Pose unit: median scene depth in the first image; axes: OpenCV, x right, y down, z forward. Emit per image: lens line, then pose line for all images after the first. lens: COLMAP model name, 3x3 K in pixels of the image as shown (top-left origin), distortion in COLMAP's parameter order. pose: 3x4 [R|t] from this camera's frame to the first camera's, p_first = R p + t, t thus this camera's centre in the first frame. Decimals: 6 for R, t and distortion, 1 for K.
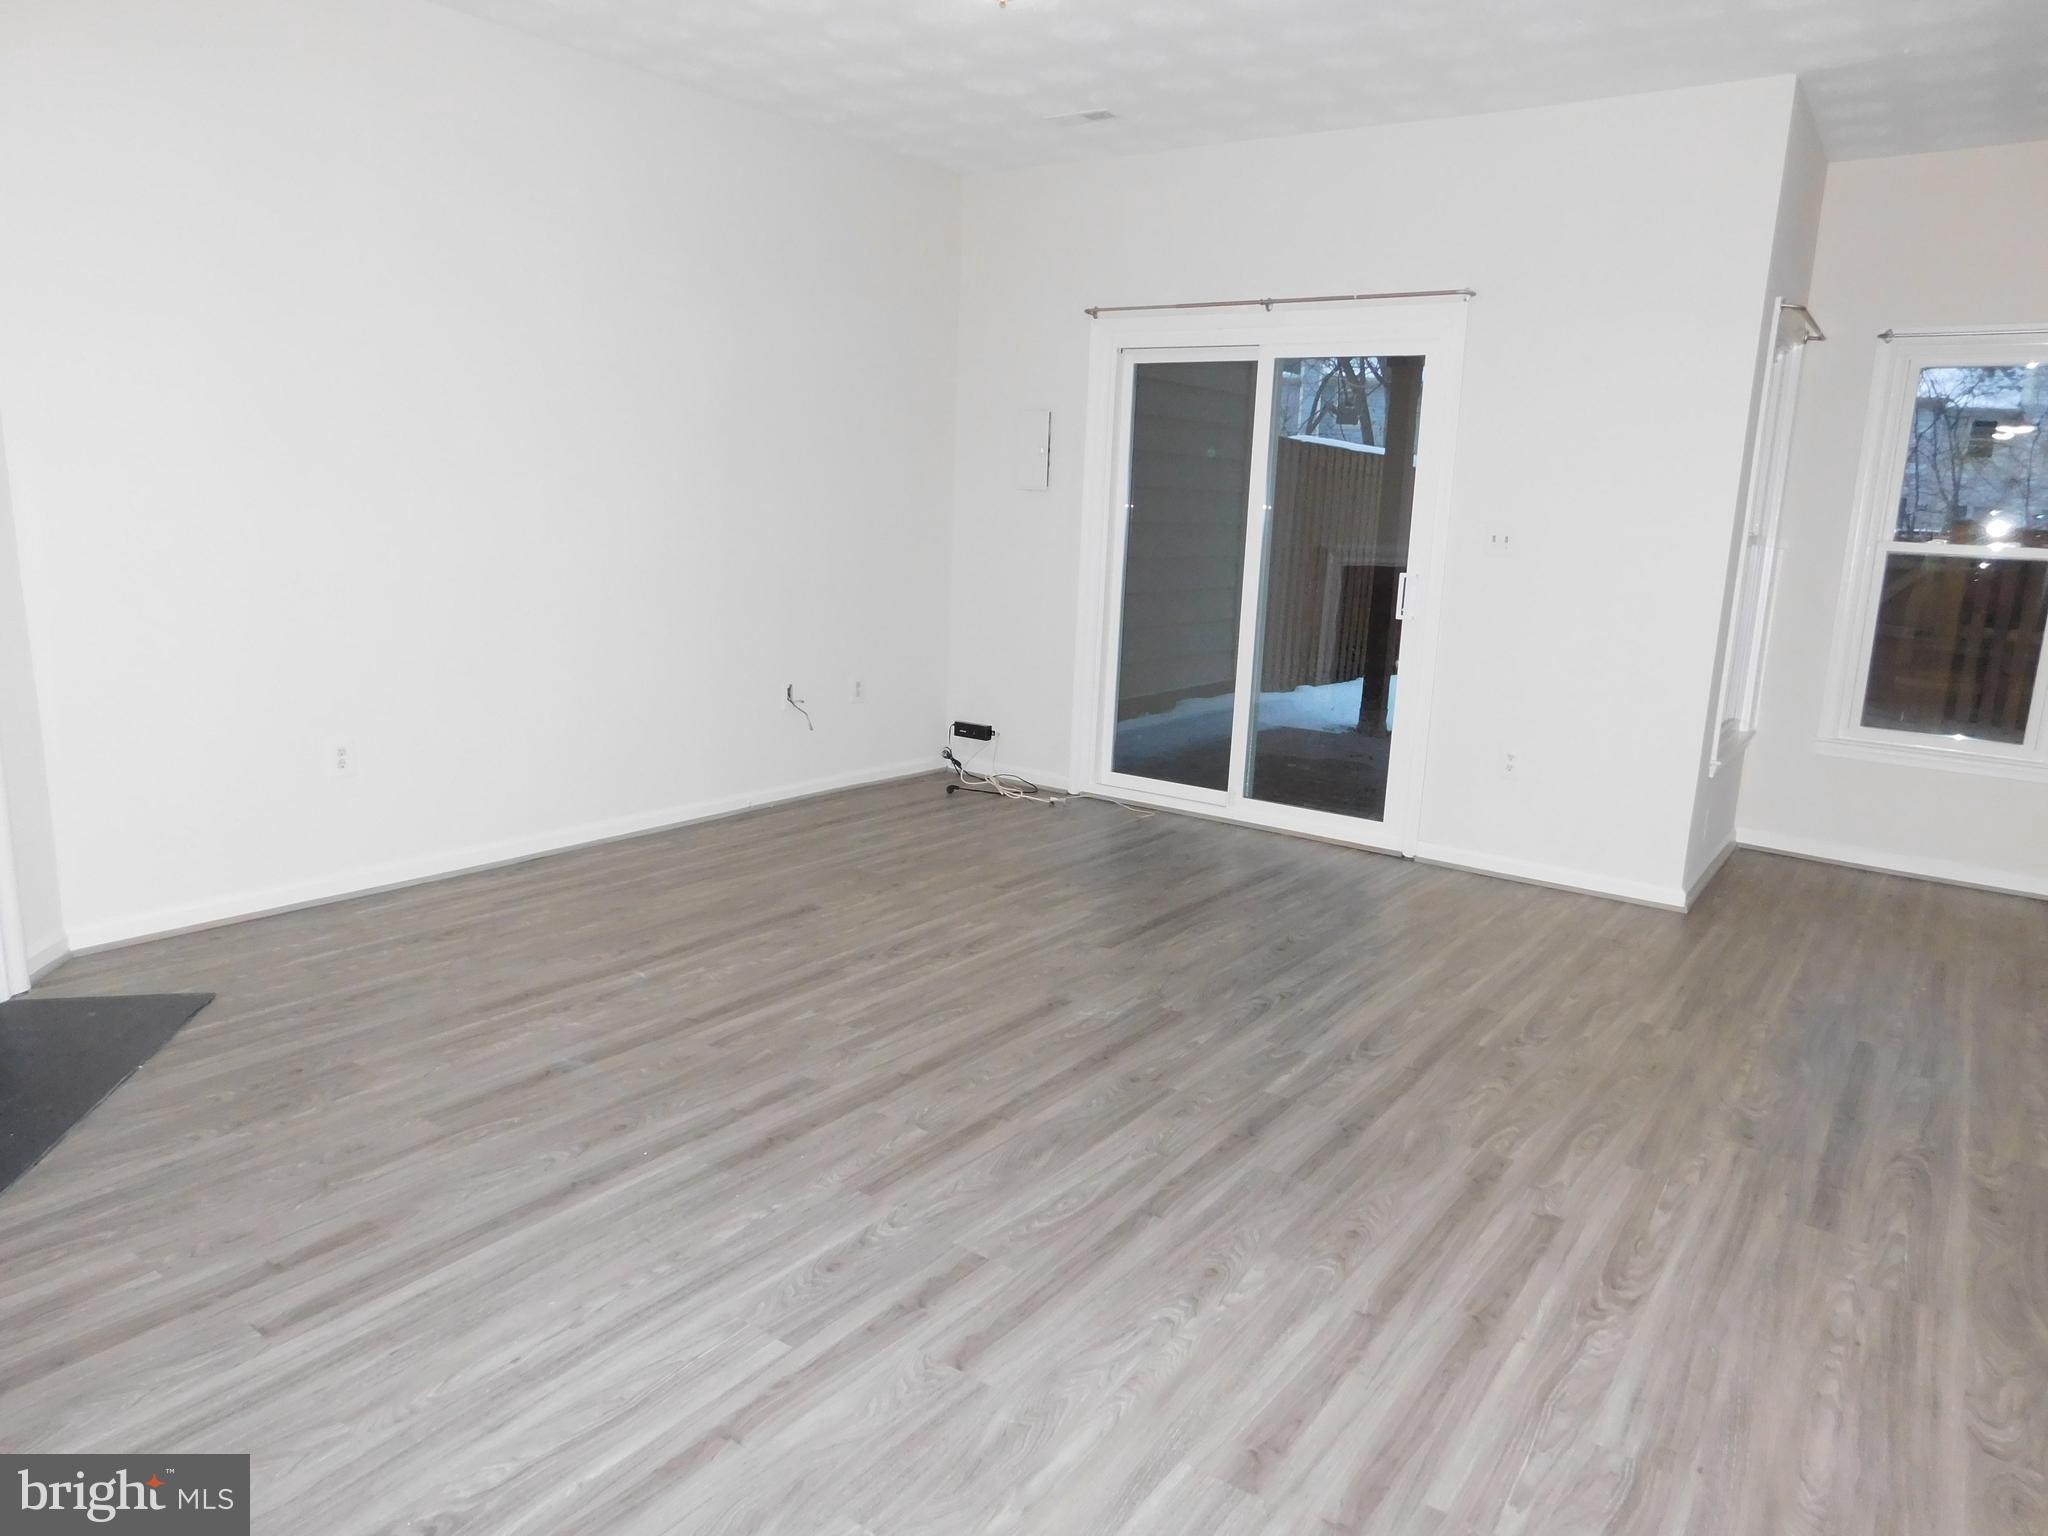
lens RADIAL K [[1358.3, 0, 1017.3], [0, 1358.3, 764.8], [0, 0, 1]] dist [-0.054805, 0.040325]
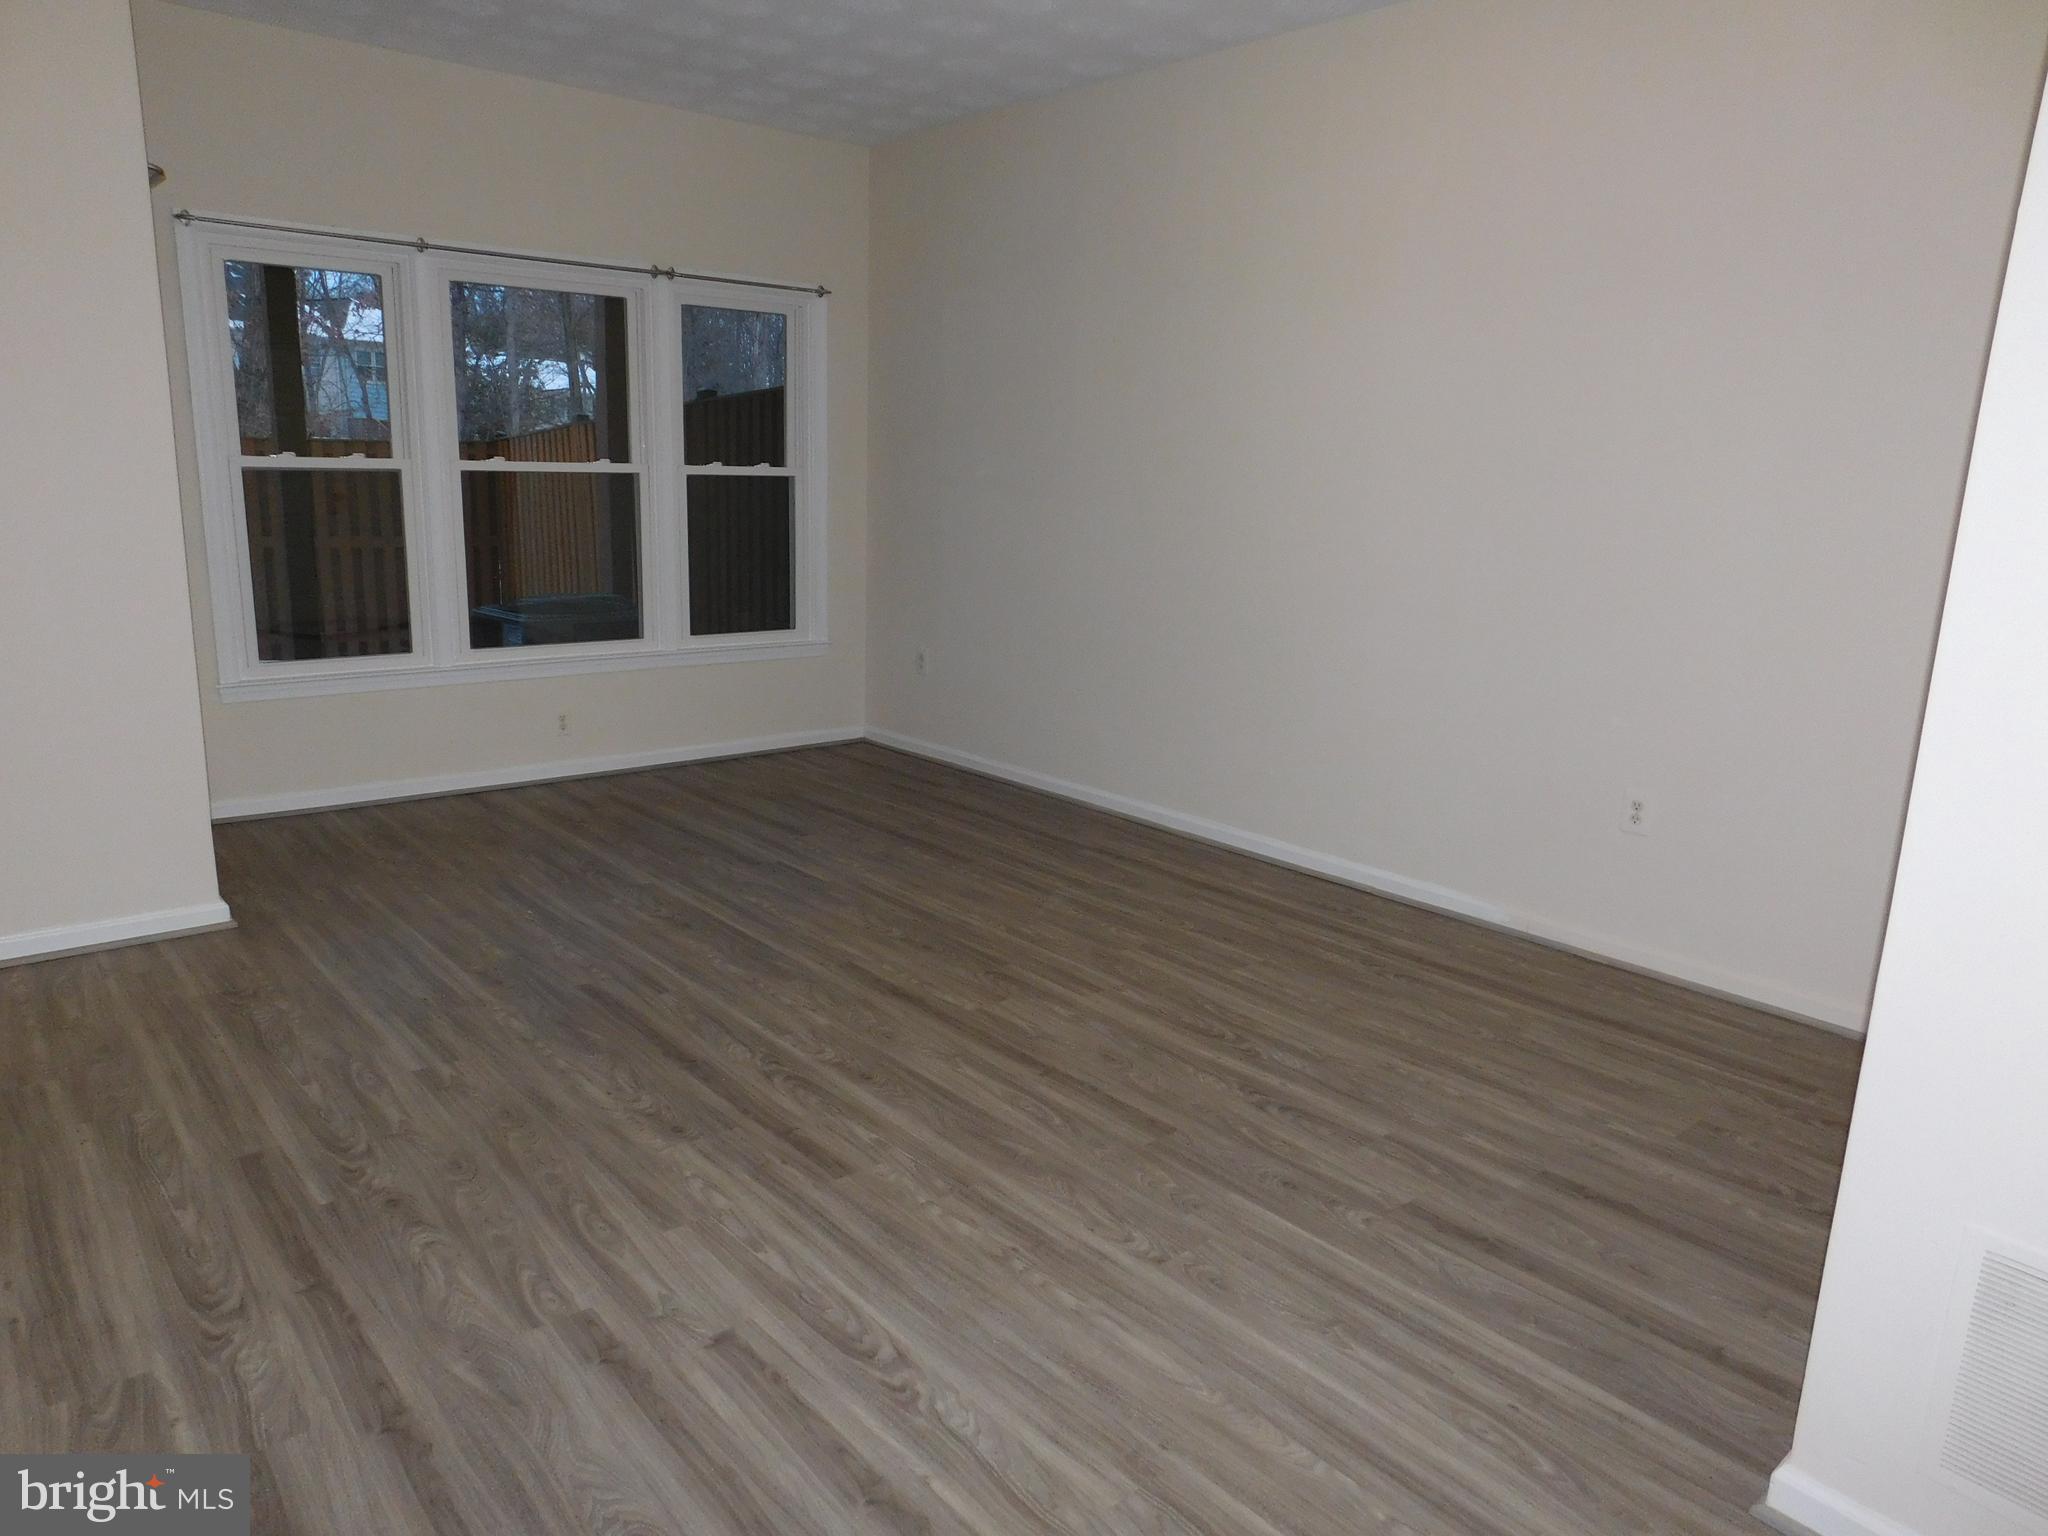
lens RADIAL K [[1358.3, 0, 1027.6], [0, 1358.3, 758.2], [0, 0, 1]] dist [-0.054805, 0.040325]
pose [[0.236754, -0.239516, 0.941584, -0.197950], [0.171379, 0.964235, 0.202186, -0.109042], [-0.956335, 0.113499, 0.269334, 0.482858]]
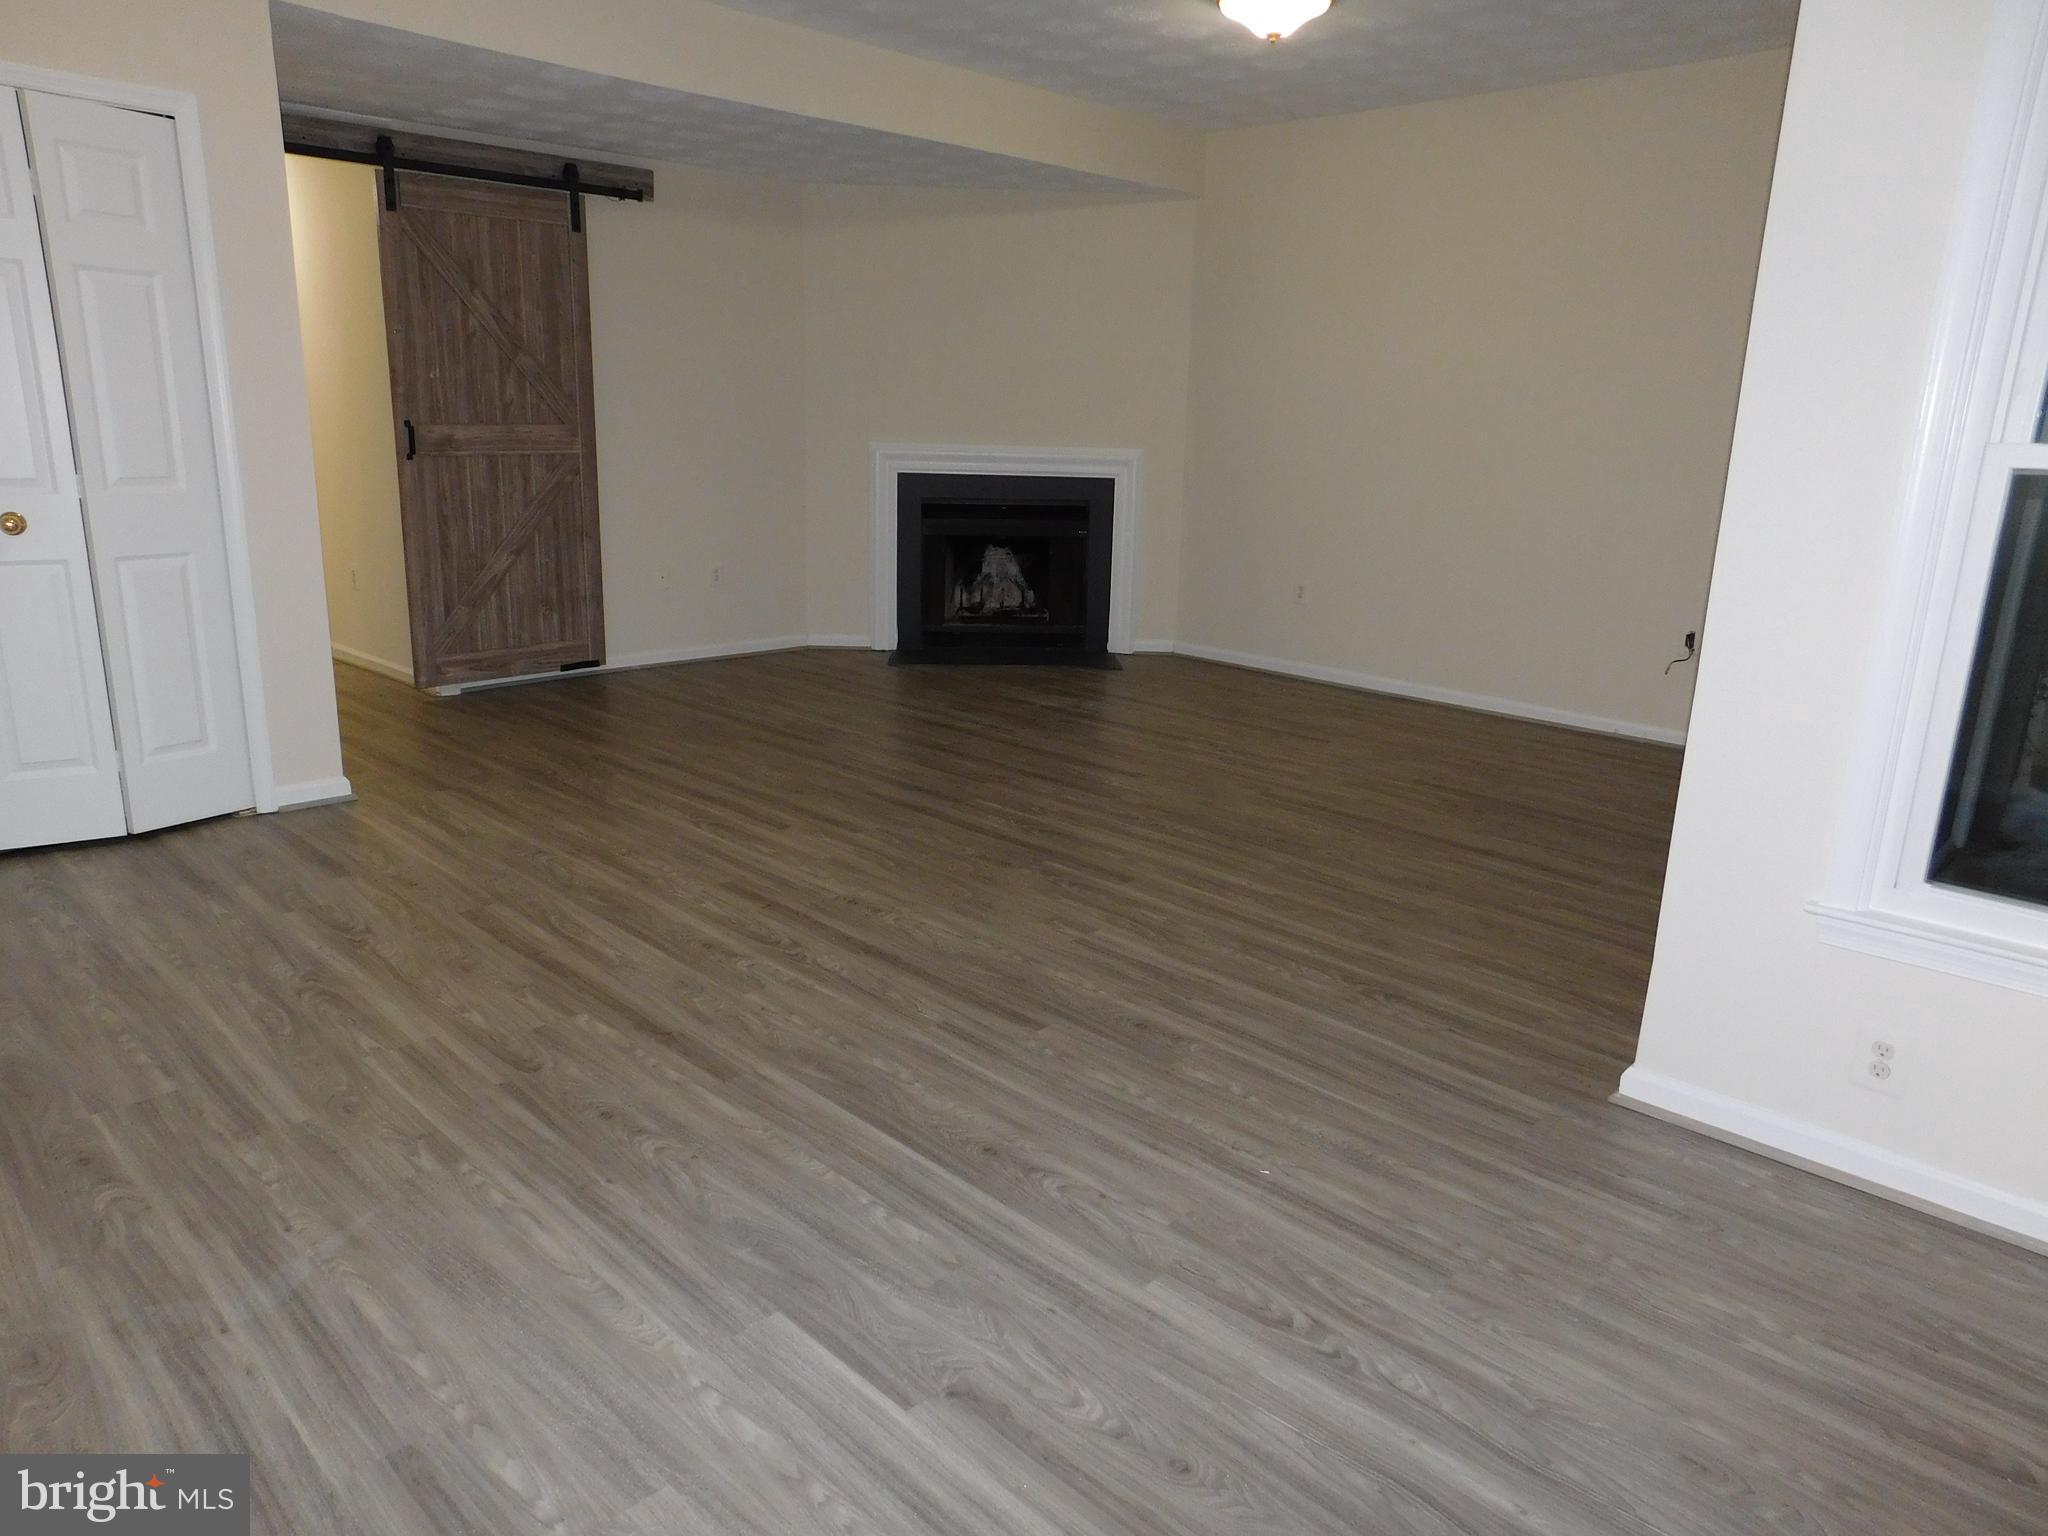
lens RADIAL K [[1358.3, 0, 1016.9], [0, 1358.3, 779.6], [0, 0, 1]] dist [-0.054805, 0.040325]
pose [[-0.152903, 0.215140, -0.964539, 1.651739], [-0.225828, 0.942584, 0.246042, -0.161331], [0.962093, 0.255440, -0.095539, 1.204320]]
